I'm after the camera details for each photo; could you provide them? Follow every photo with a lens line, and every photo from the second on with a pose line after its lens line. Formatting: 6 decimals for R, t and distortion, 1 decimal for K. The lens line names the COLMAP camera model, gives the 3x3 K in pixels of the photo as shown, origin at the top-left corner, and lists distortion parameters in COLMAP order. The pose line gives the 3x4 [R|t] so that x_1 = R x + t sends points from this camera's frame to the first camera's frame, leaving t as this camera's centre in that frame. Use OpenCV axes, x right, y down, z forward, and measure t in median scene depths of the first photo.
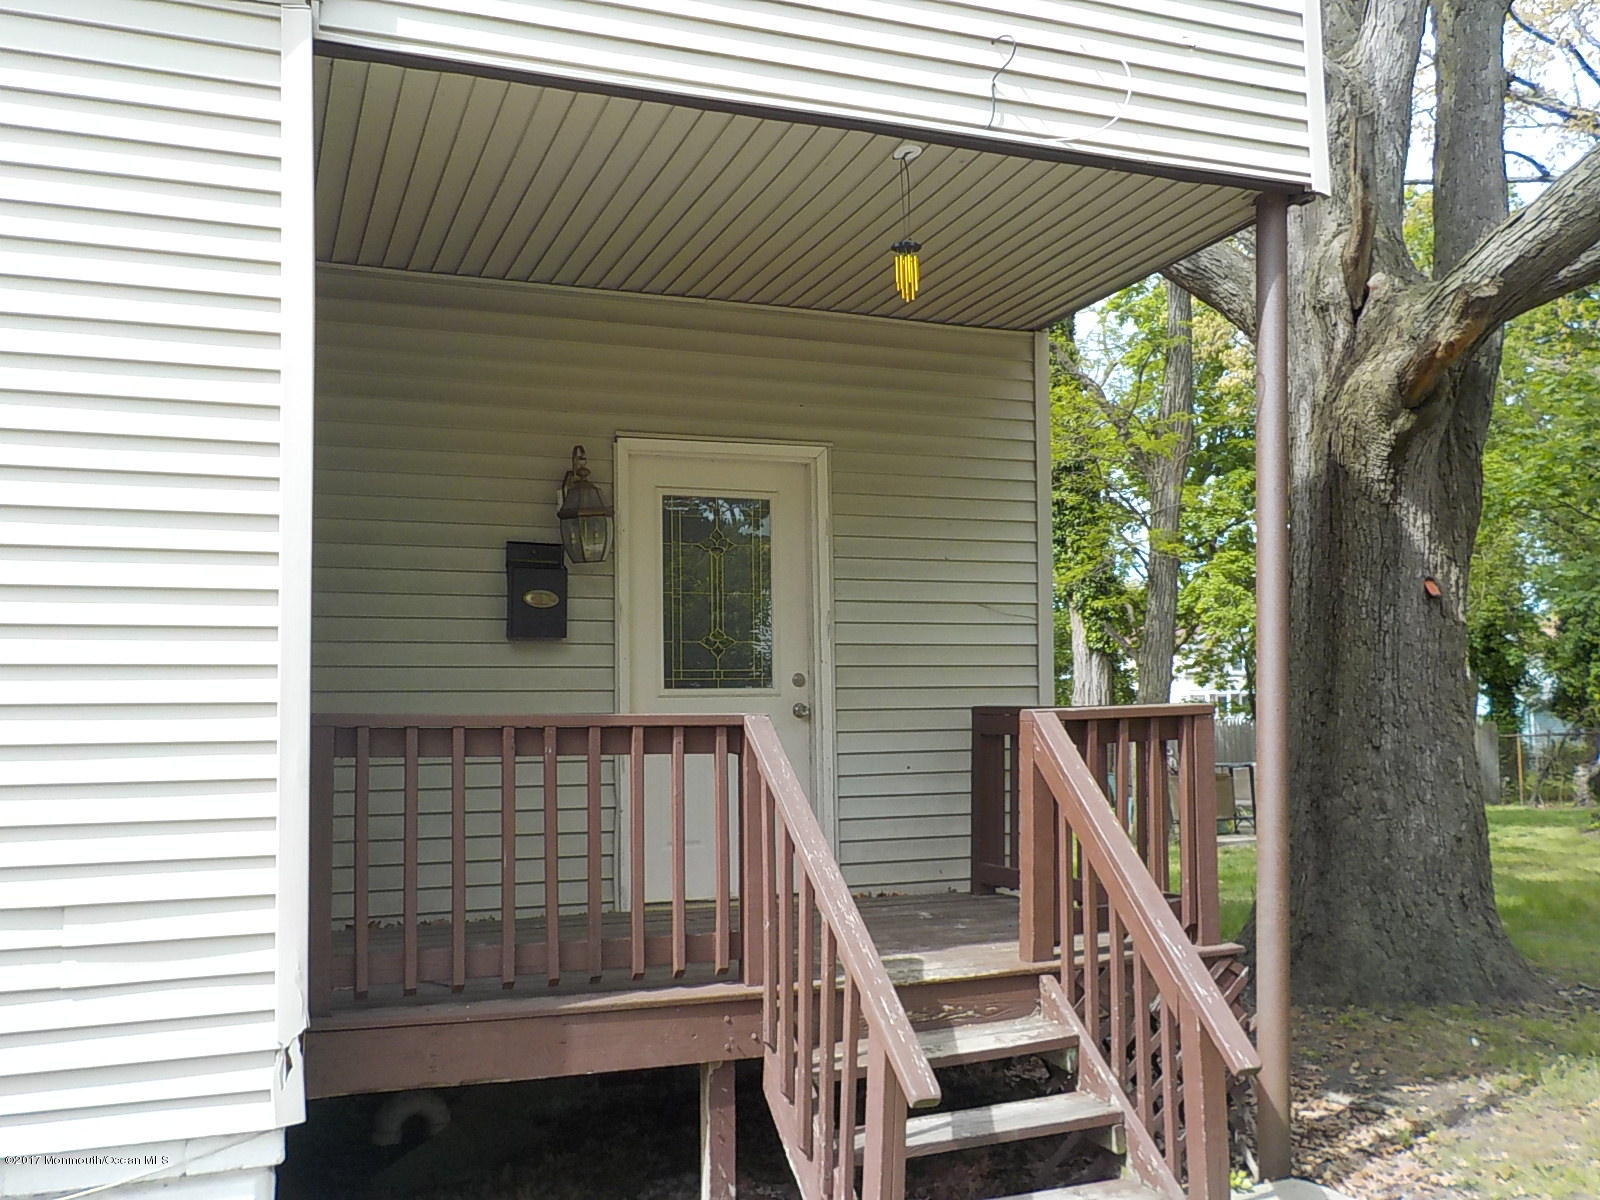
lens RADIAL K [[1481.7, 0, 798.7], [0, 1481.7, 601.5], [0, 0, 1]] dist [0.019214, 0.000000]
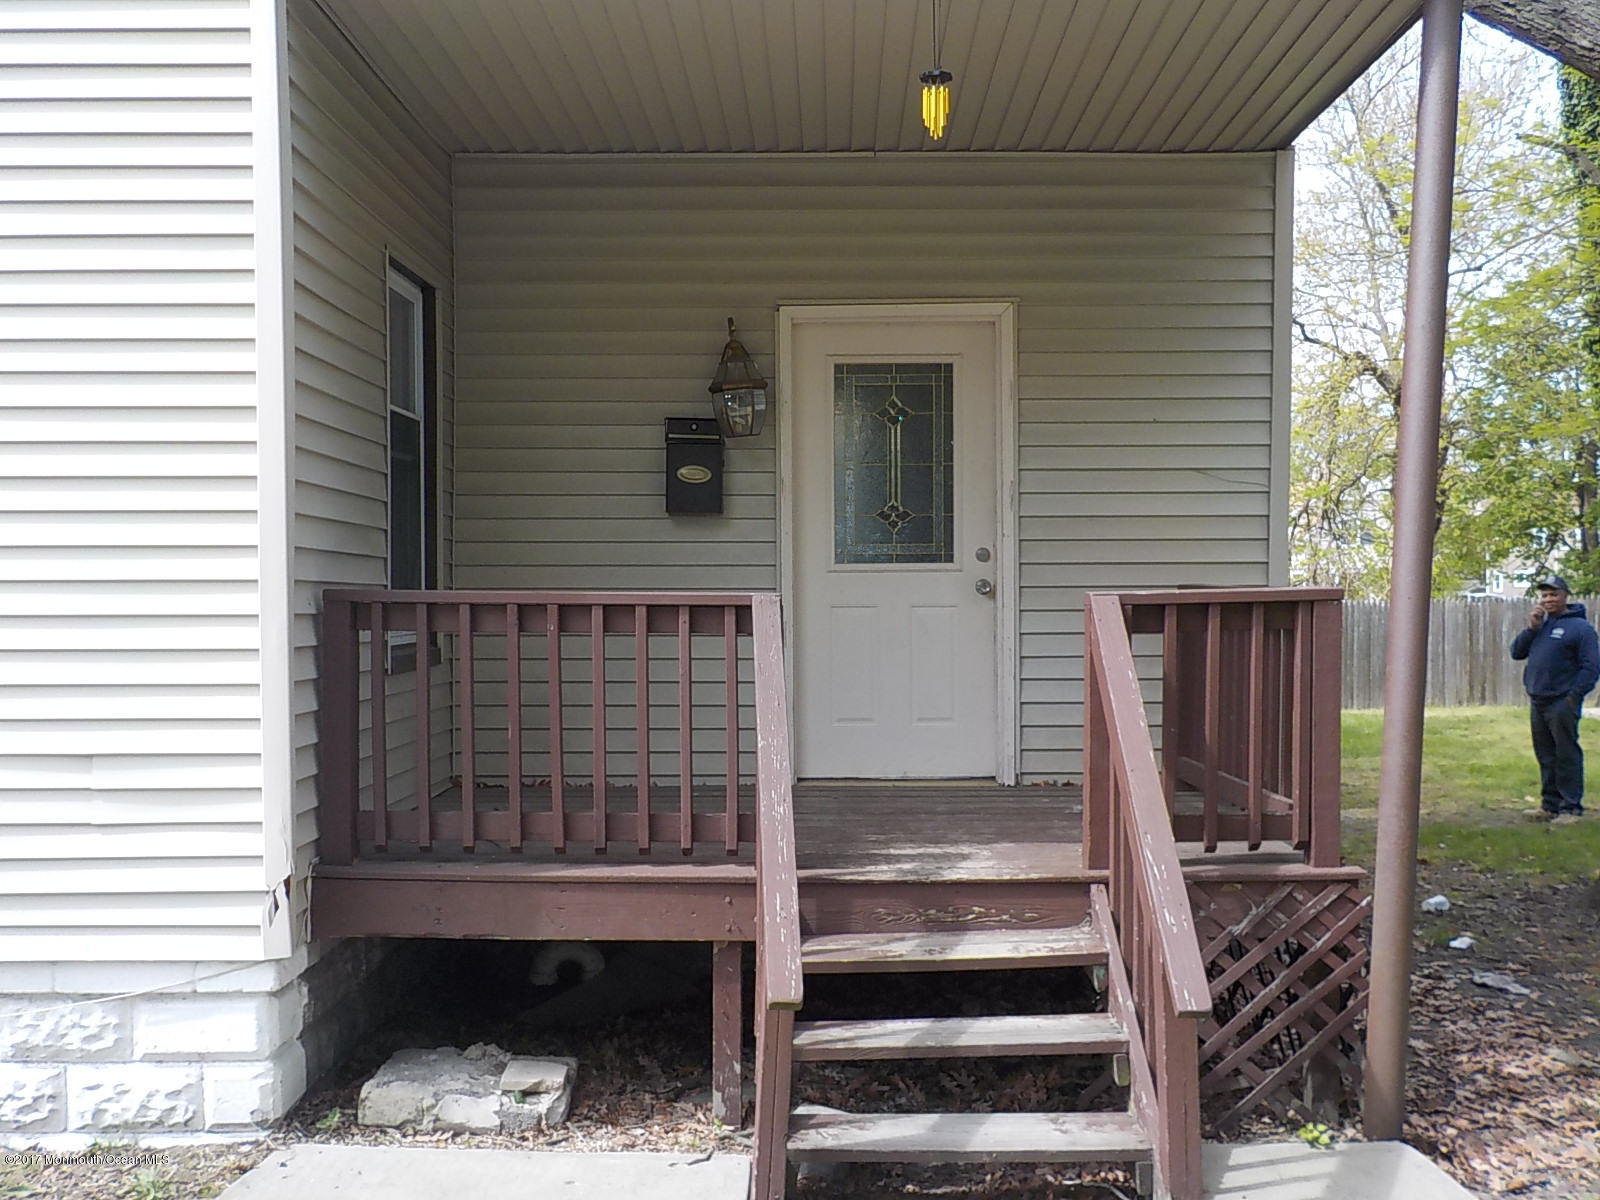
lens RADIAL K [[1481.7, 0, 803.6], [0, 1481.7, 604.2], [0, 0, 1]] dist [0.019214, 0.000000]
pose [[0.928262, 0.016191, -0.371575, 0.315511], [0.018464, 0.995814, 0.089516, -0.003082], [0.371469, -0.089955, 0.924077, 0.104665]]
